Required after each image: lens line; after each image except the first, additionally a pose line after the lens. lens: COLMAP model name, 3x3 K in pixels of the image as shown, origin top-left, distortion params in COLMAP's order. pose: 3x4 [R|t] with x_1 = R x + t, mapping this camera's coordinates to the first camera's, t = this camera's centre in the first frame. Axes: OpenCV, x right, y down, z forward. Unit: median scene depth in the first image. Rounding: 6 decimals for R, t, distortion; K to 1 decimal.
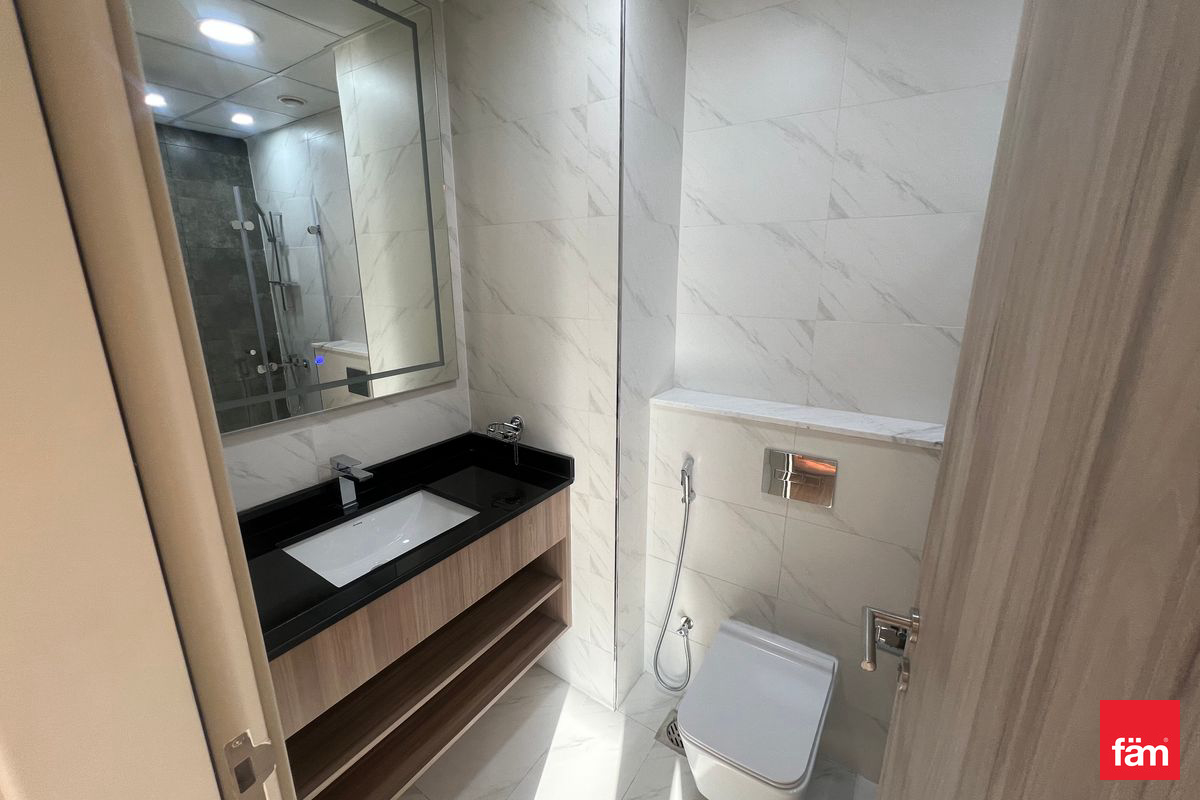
lens RADIAL K [[482.1, 0, 597.3], [0, 482.1, 396.9], [0, 0, 1]] dist [-0.004311, 0.001209]
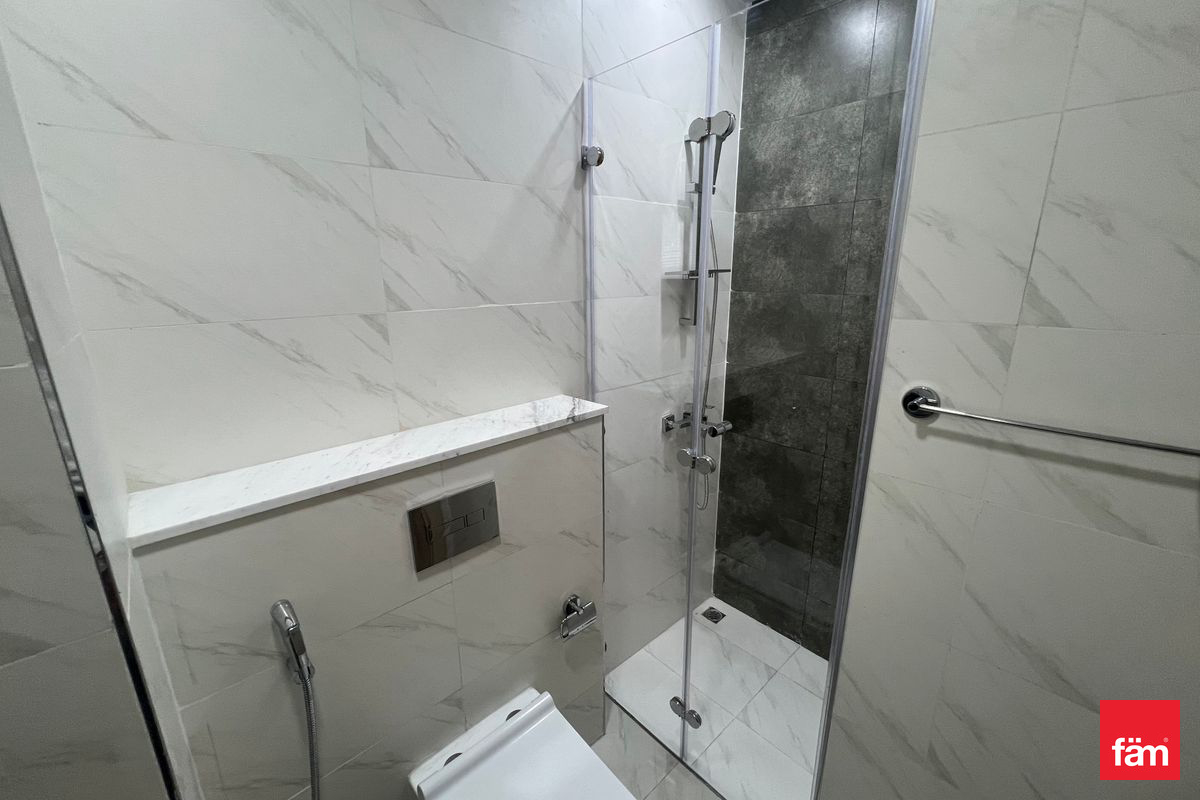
lens RADIAL K [[482.1, 0, 597.3], [0, 482.1, 396.9], [0, 0, 1]] dist [-0.004311, 0.001209]
pose [[0.243398, -0.251016, 0.936882, -0.170600], [0.253062, 0.948910, 0.188495, -0.100175], [-0.936332, 0.191210, 0.294485, 0.544979]]
